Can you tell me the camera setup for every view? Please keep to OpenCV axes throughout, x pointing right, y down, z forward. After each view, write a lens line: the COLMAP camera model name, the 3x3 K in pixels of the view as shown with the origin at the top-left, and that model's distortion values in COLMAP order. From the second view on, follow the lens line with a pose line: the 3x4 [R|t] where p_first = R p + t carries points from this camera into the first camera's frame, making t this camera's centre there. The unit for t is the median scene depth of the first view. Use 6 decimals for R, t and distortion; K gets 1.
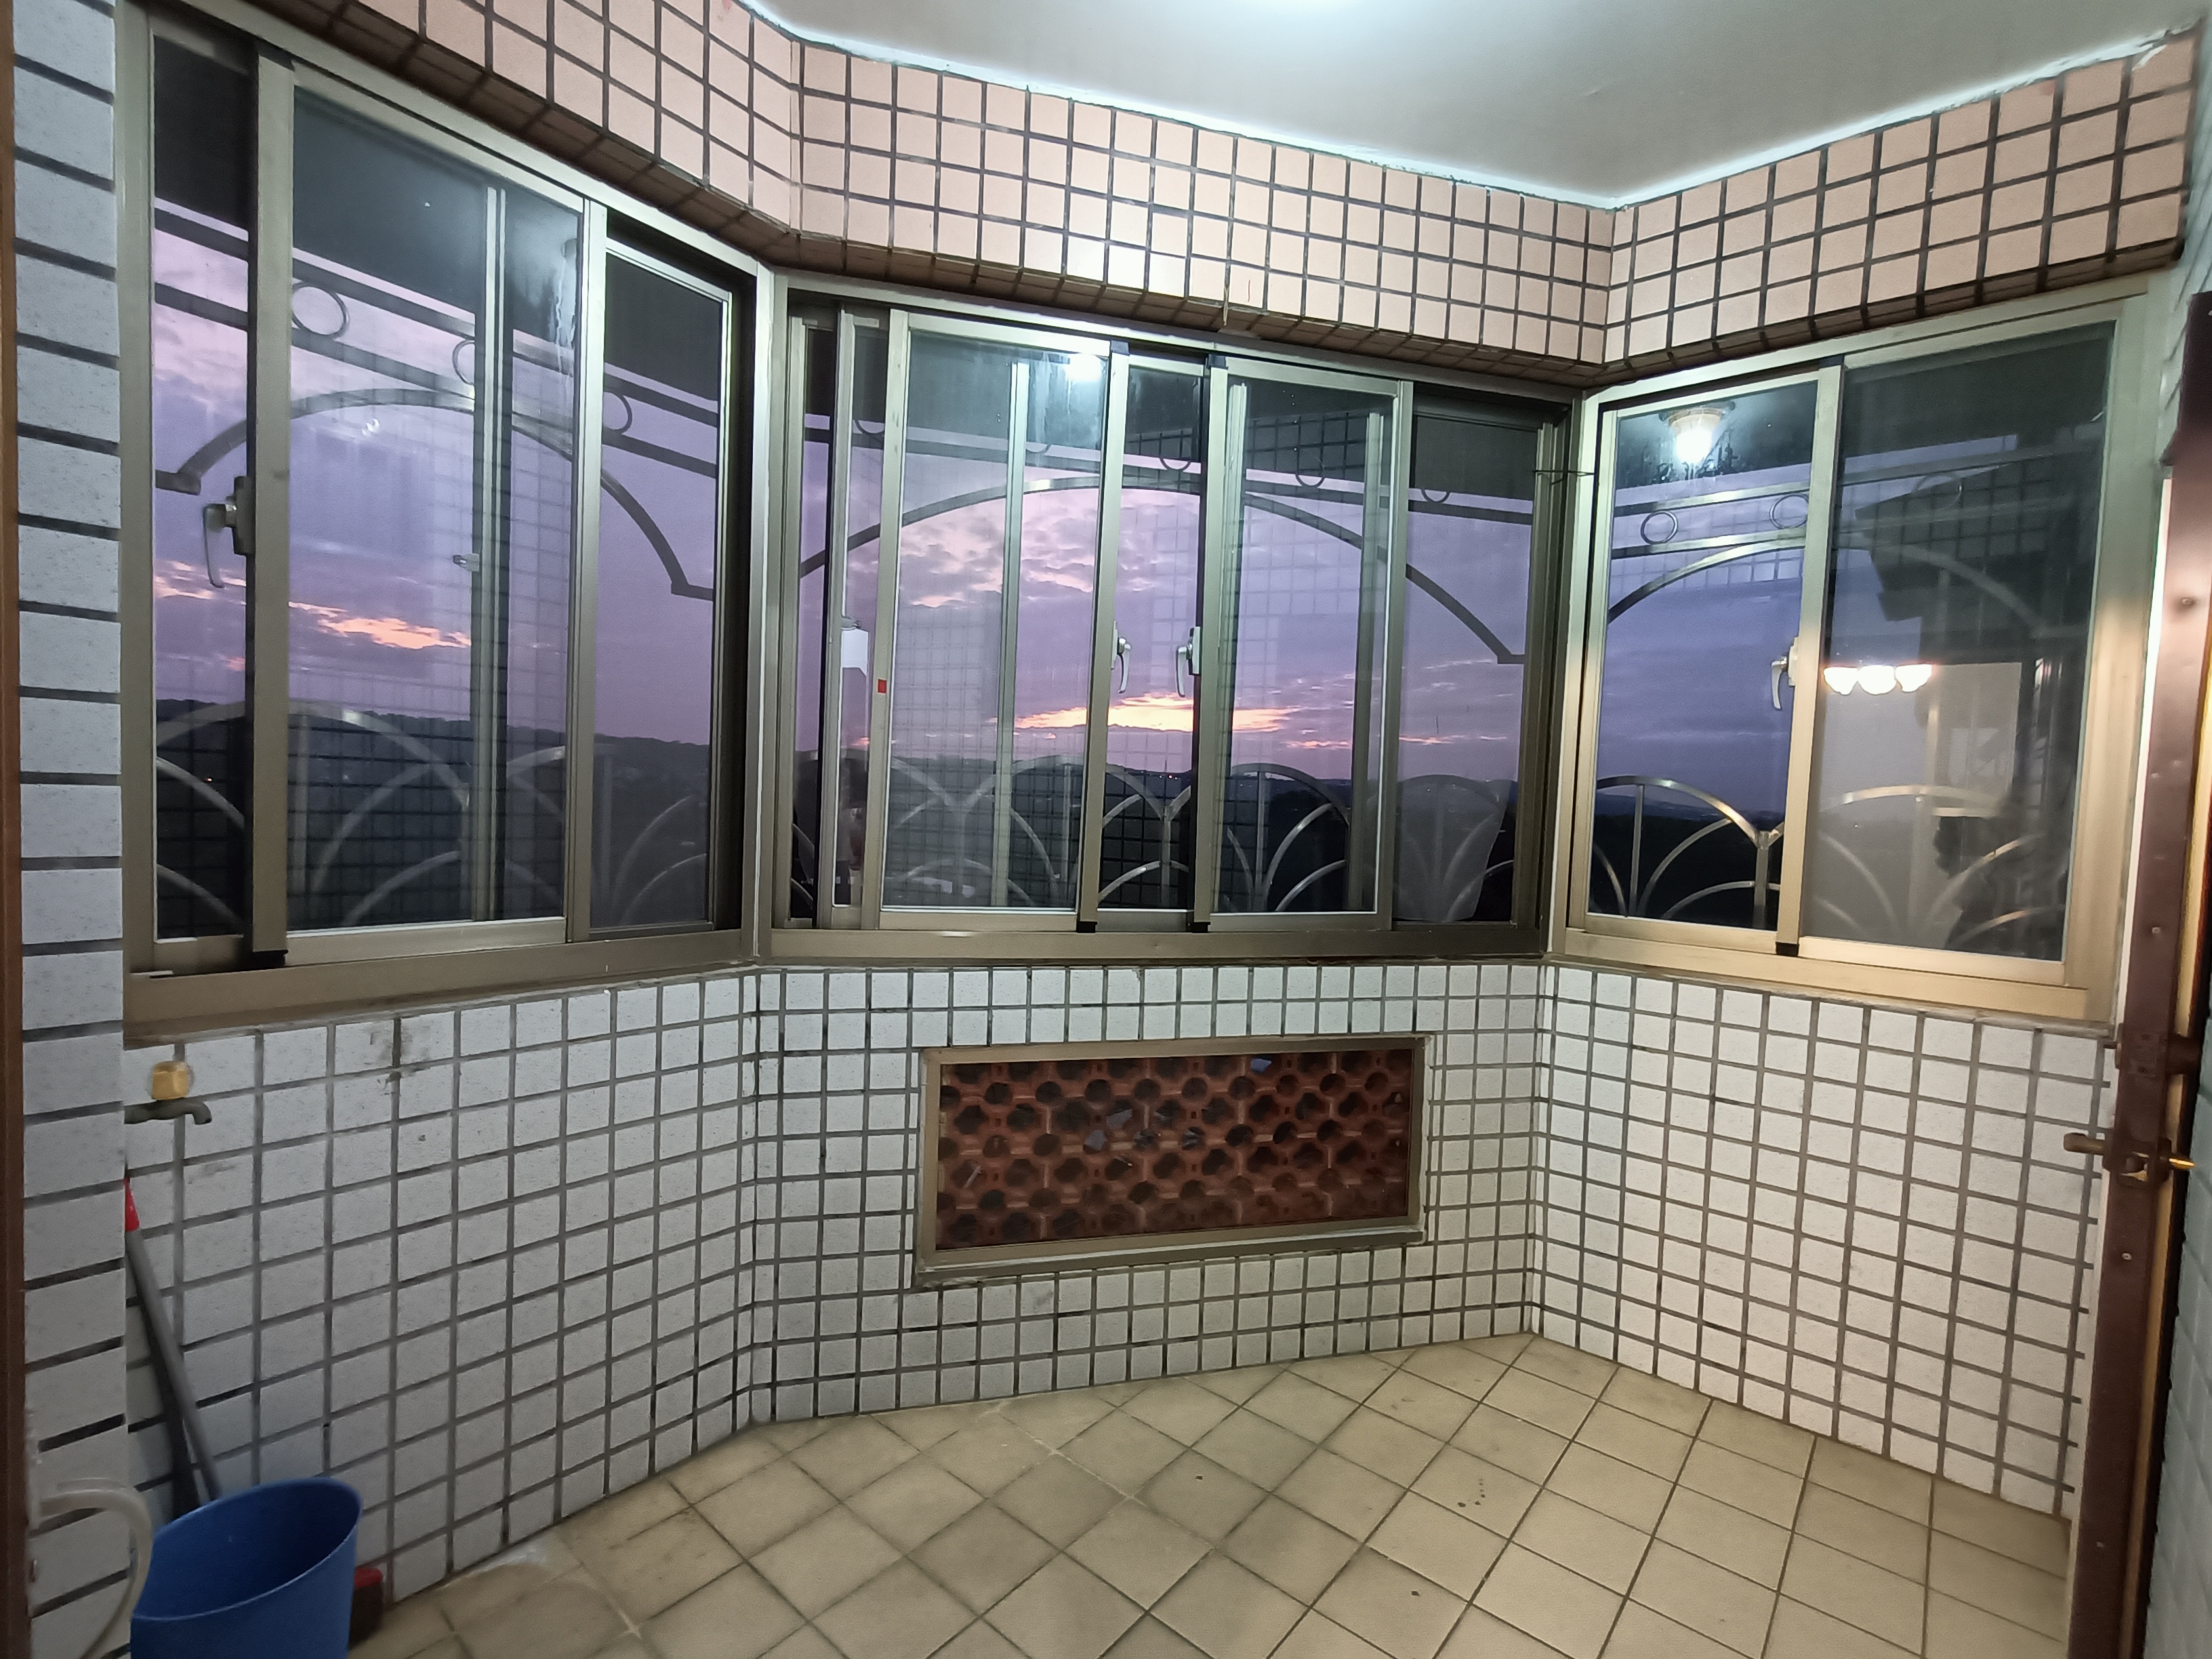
lens RADIAL K [[1010.7, 0, 1116.9], [0, 1010.7, 833.1], [0, 0, 1]] dist [0.008740, -0.002275]
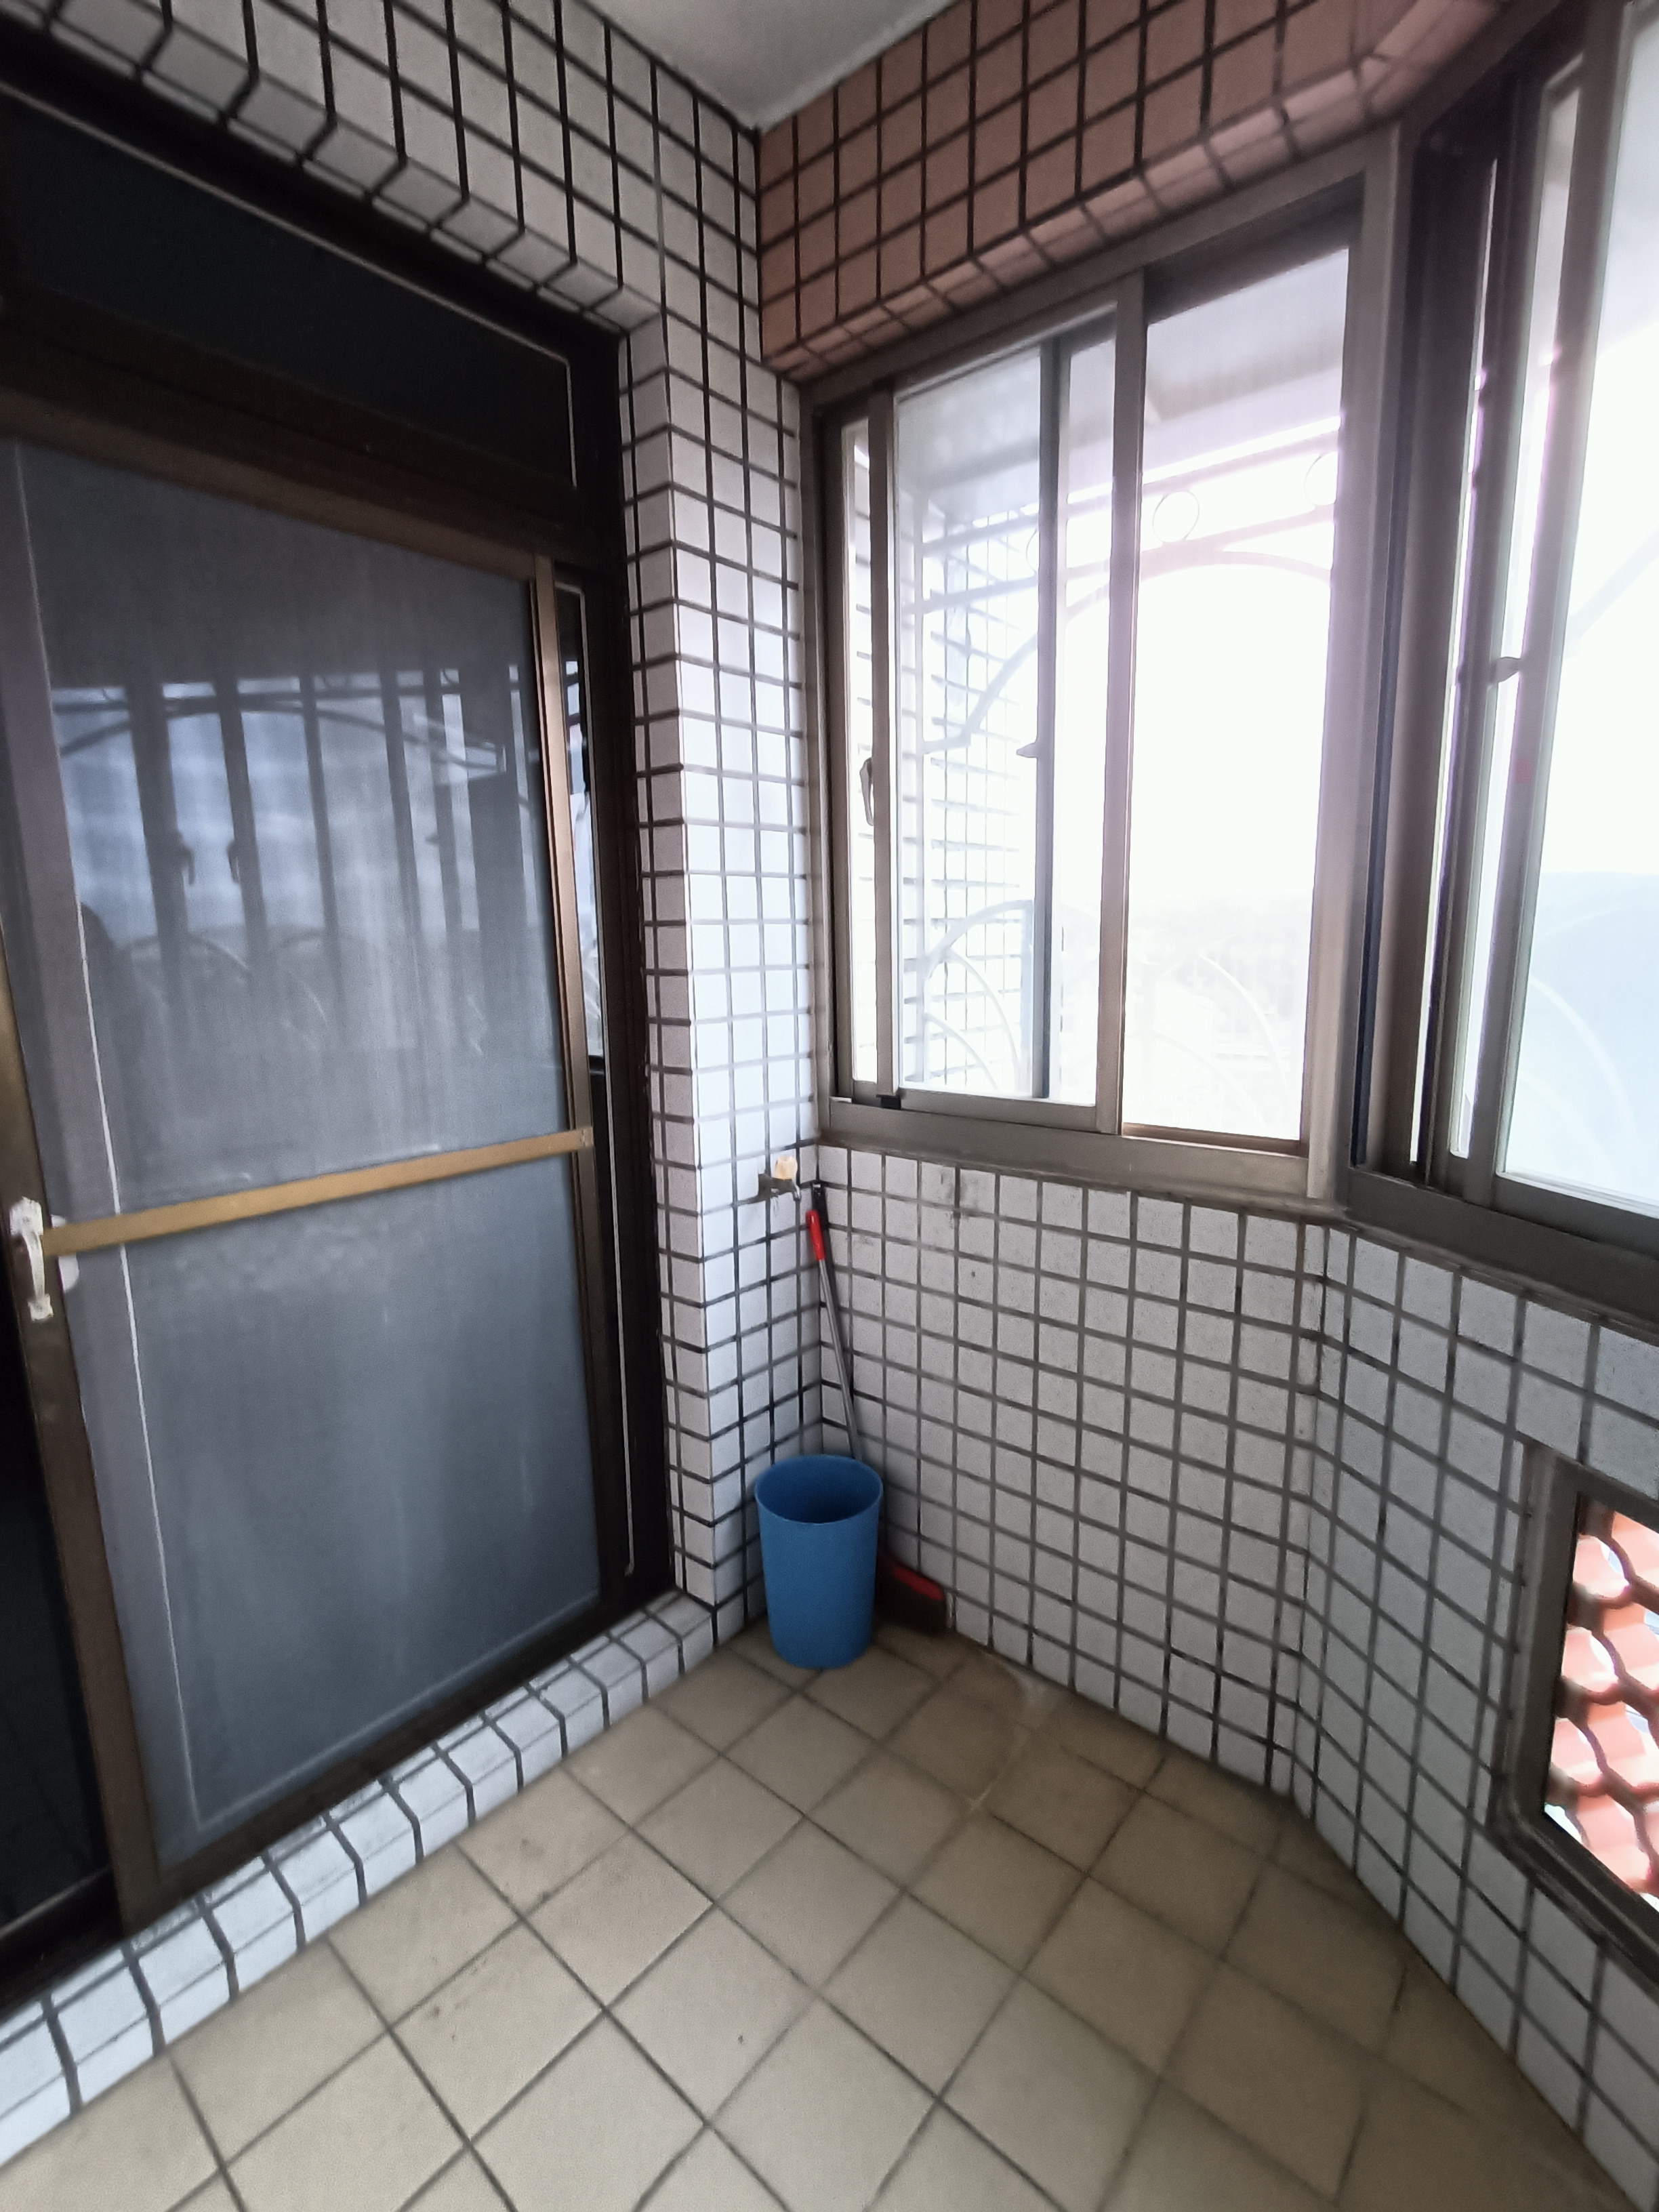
lens RADIAL K [[1010.7, 0, 833.2], [0, 1010.7, 1101.7], [0, 0, 1]] dist [0.008740, -0.002275]
pose [[-0.010864, 0.121978, -0.992473, 0.157859], [-0.023148, 0.992235, 0.122202, -0.012212], [0.999673, 0.024302, -0.007957, 0.300895]]
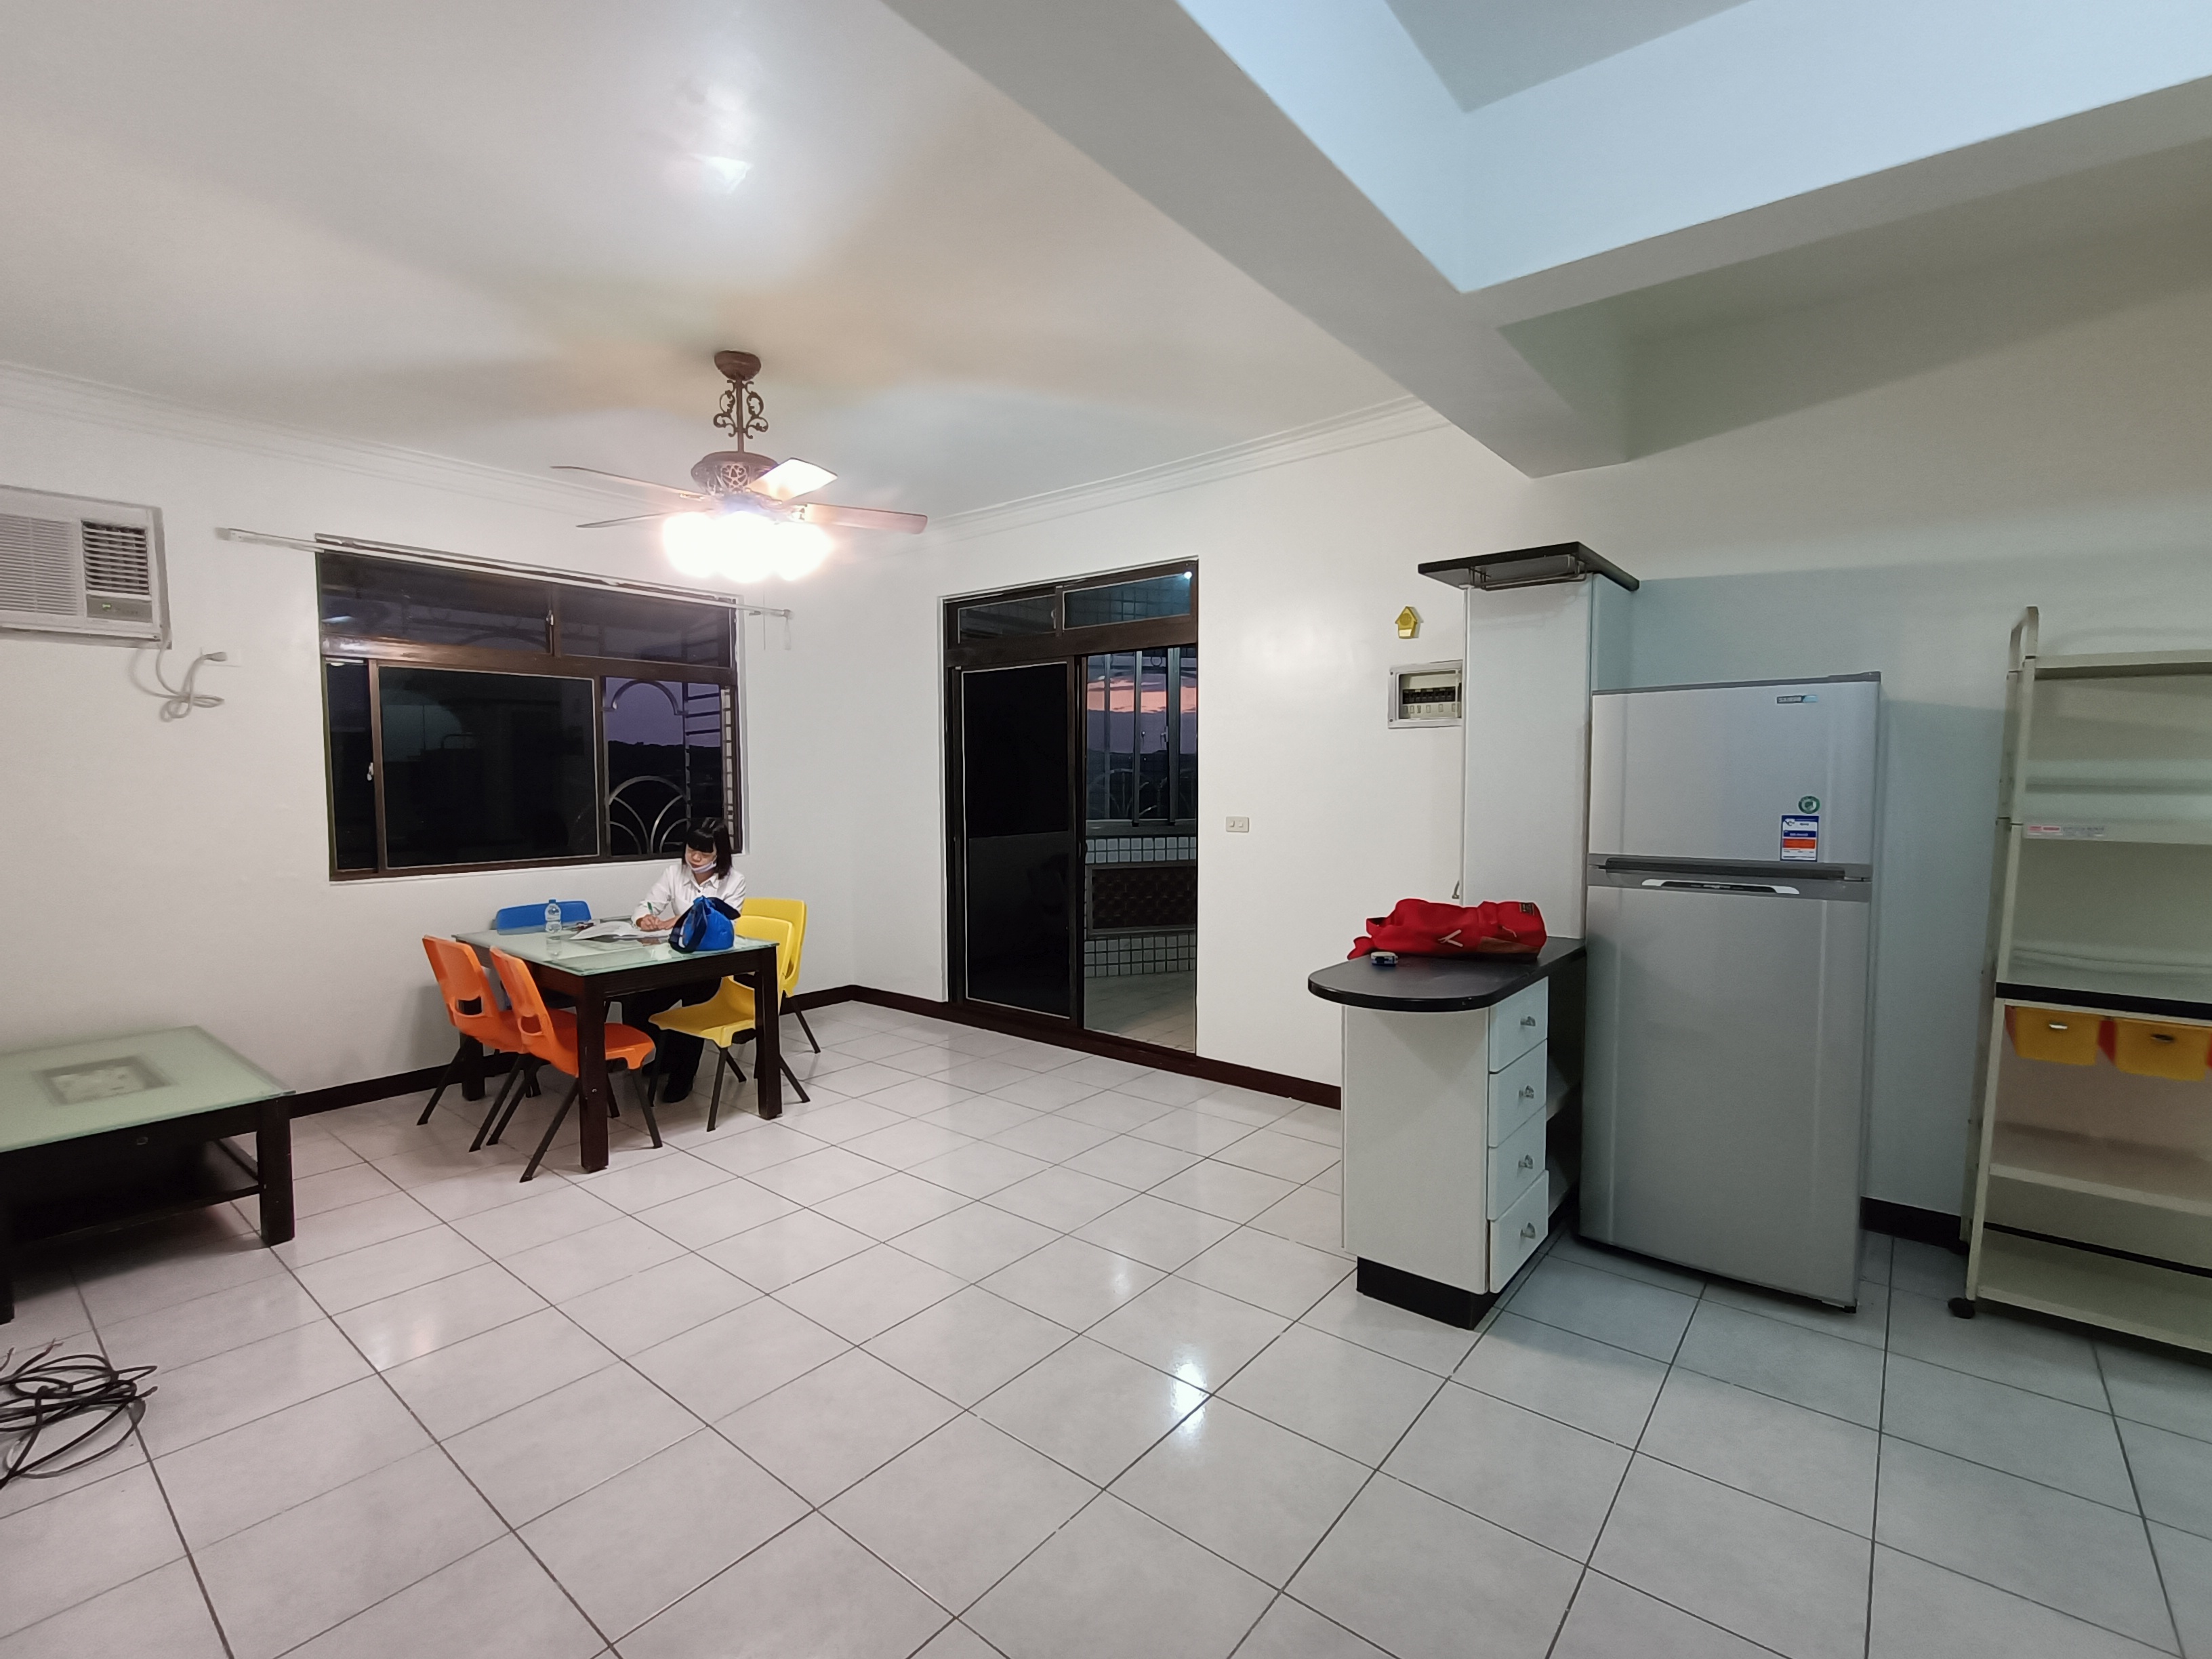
lens RADIAL K [[1010.7, 0, 1102.5], [0, 1010.7, 840.6], [0, 0, 1]] dist [0.008740, -0.002275]
pose [[0.998973, -0.044763, 0.007027, -0.151725], [0.044591, 0.998742, 0.022957, 0.063682], [-0.008046, -0.022620, 0.999712, -2.057983]]
